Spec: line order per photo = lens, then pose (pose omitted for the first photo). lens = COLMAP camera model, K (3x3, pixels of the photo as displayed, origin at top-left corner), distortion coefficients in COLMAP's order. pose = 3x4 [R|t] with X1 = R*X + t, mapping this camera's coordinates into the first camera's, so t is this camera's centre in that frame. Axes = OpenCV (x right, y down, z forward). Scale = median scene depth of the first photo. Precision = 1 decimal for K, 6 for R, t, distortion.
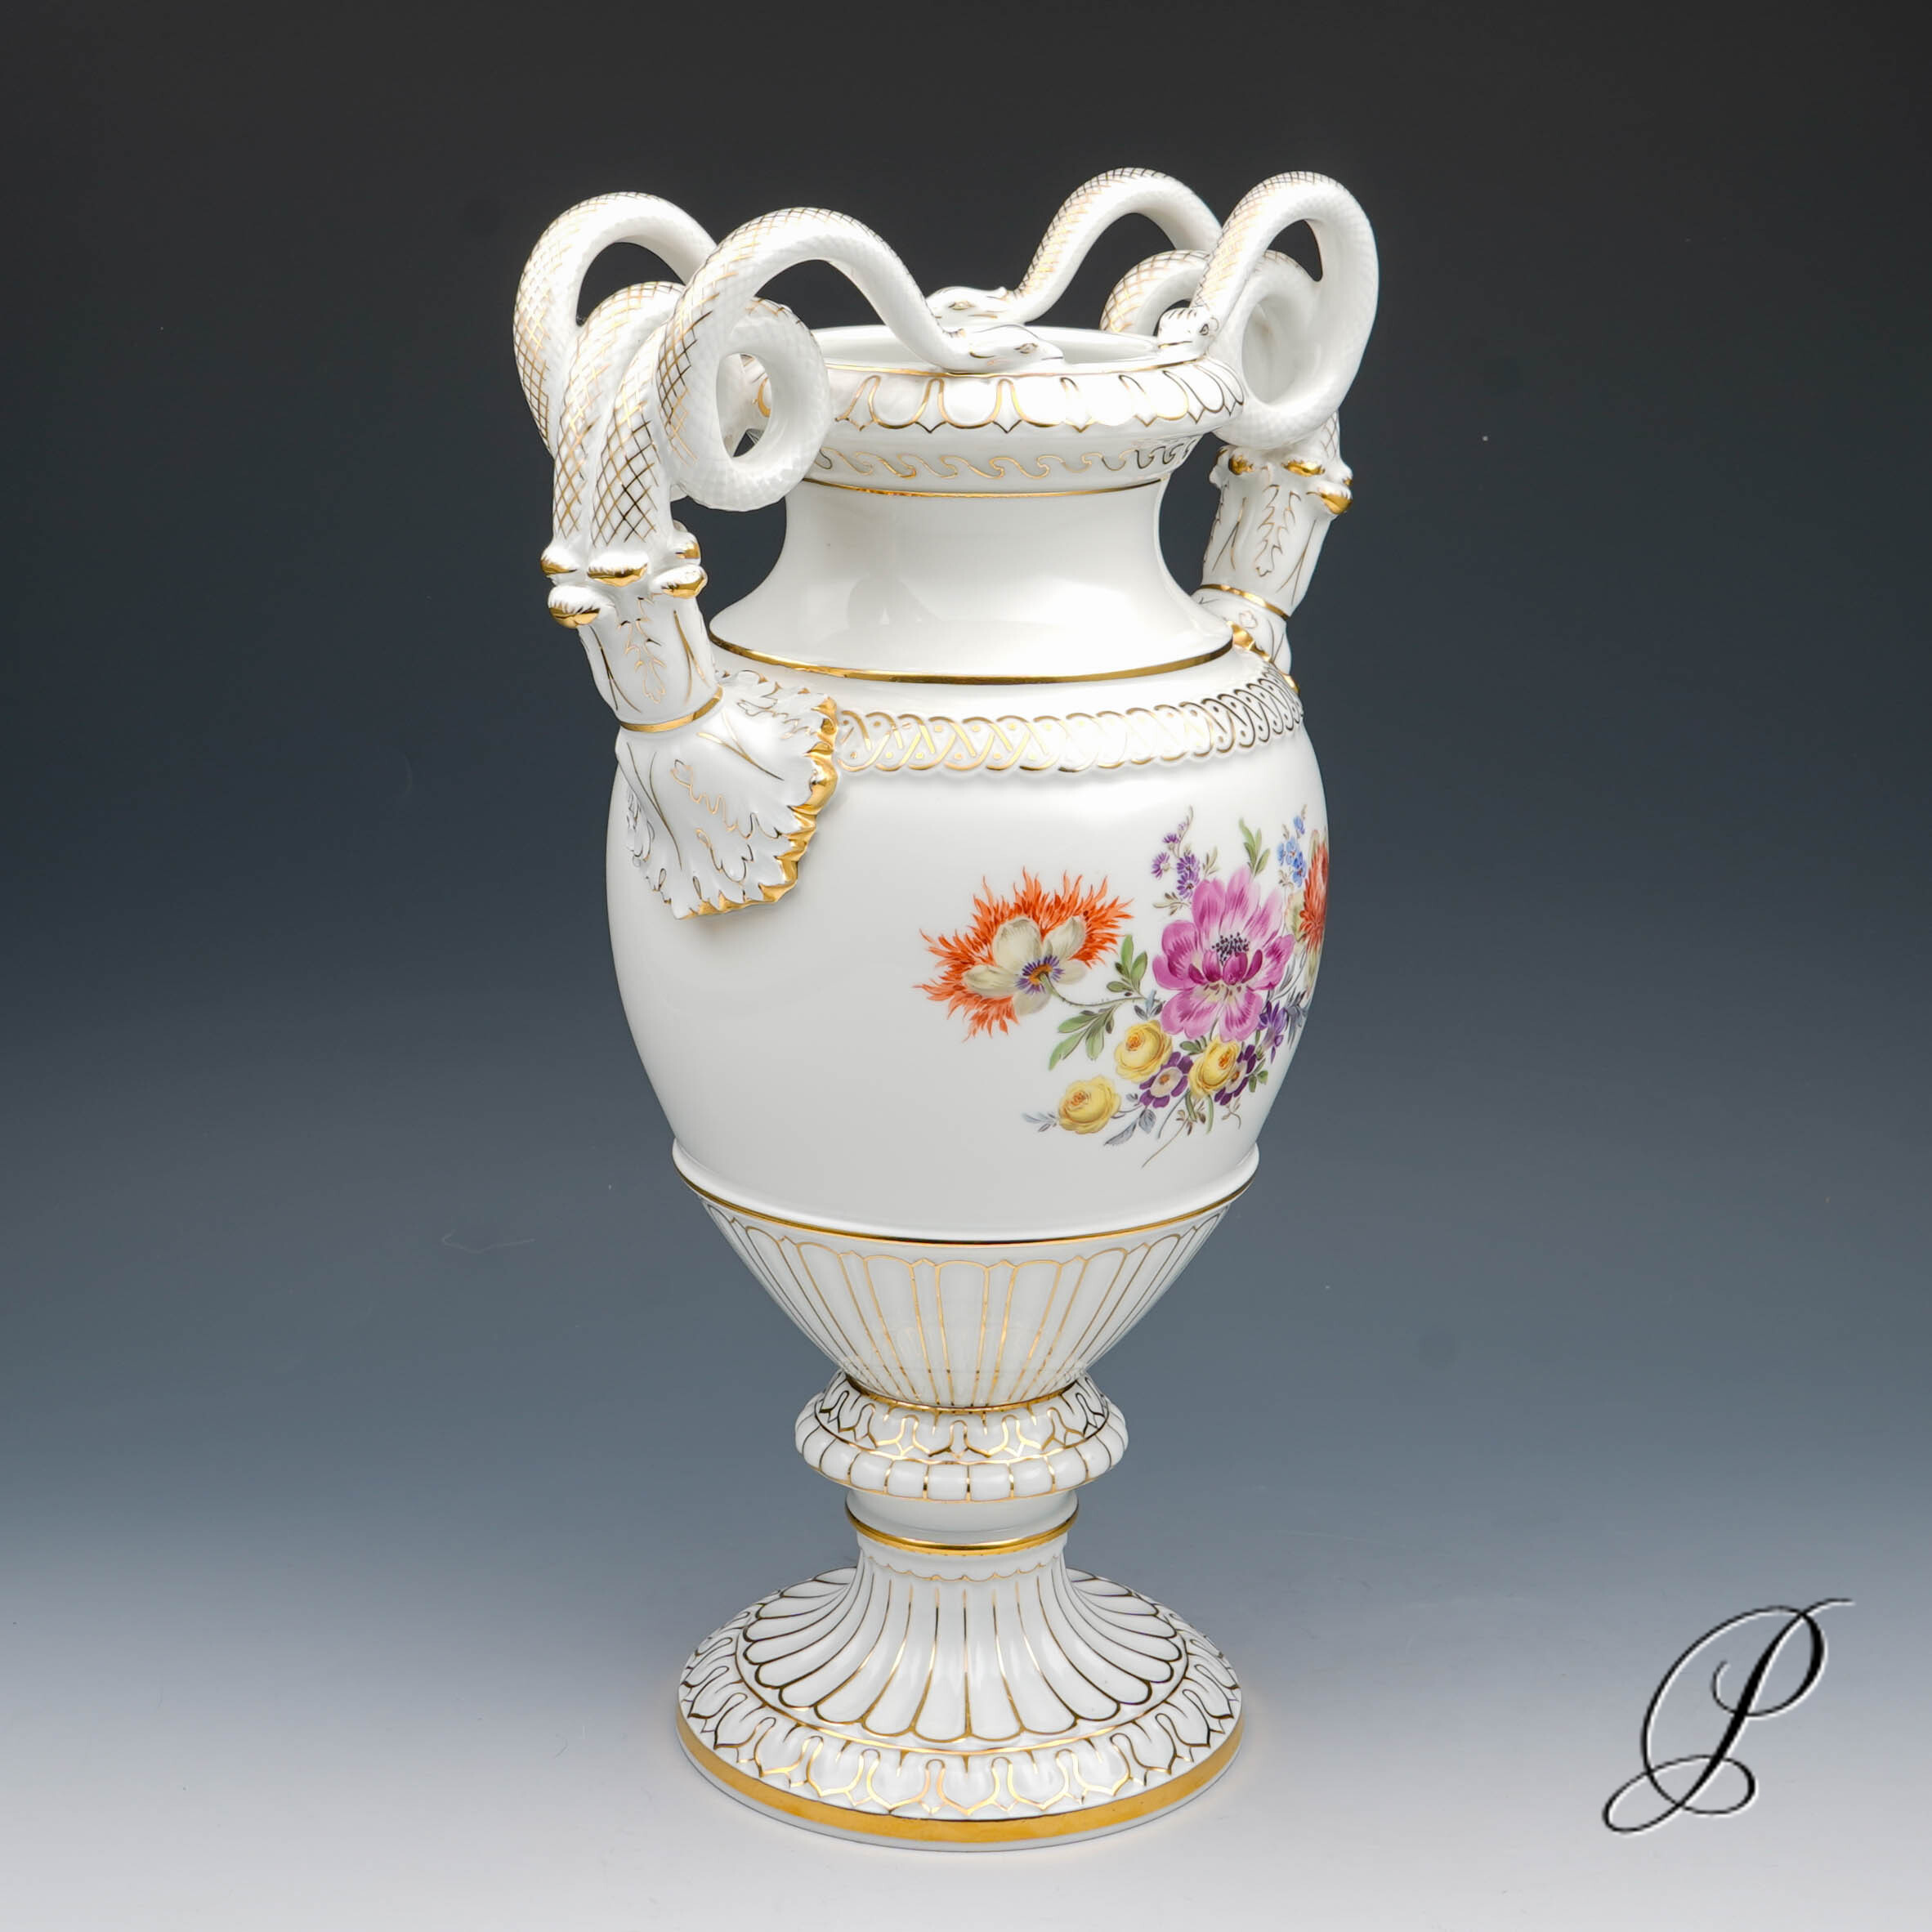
lens RADIAL K [[3948.8, 0, 963.2], [0, 3948.8, 714.8], [0, 0, 1]] dist [-0.036832, -0.065655]
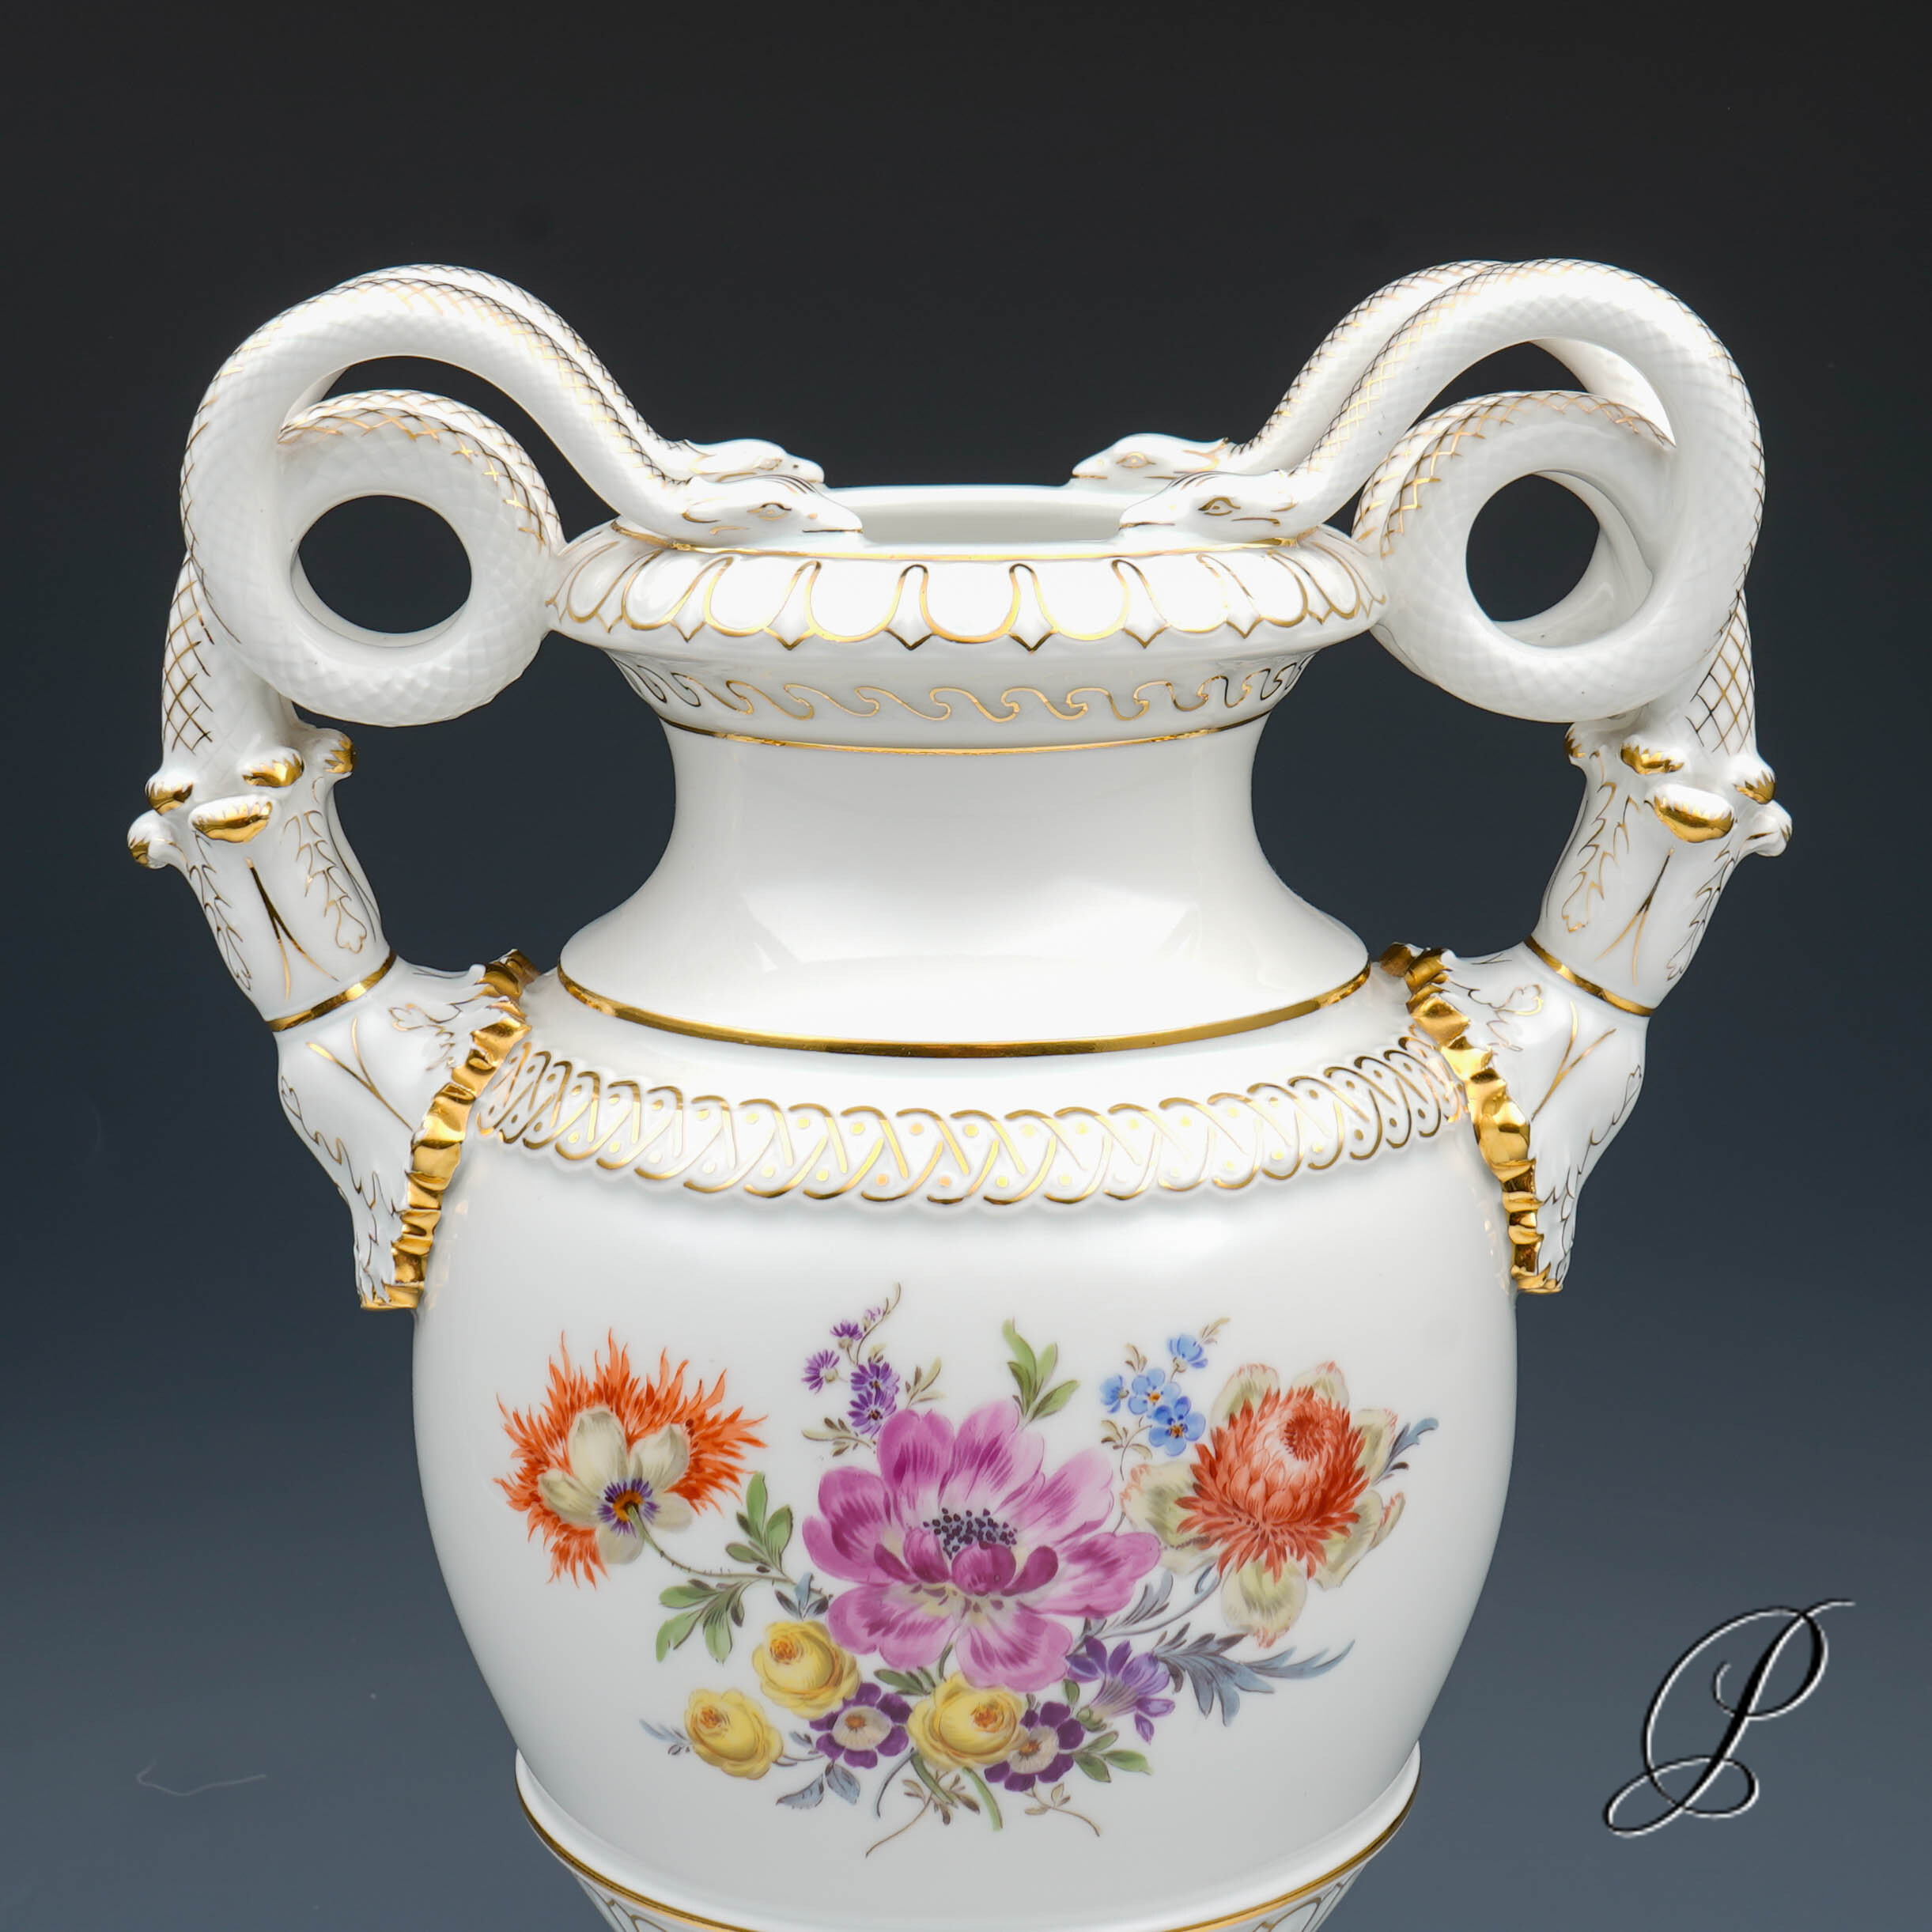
lens RADIAL K [[3793.6, 0, 1036.7], [0, 3793.6, 714.0], [0, 0, 1]] dist [-0.012456, 0.118268]
pose [[0.743719, 0.086188, -0.662913, 0.448667], [-0.120914, 0.992641, -0.006596, -0.061631], [0.657466, 0.085061, 0.748668, 0.574124]]
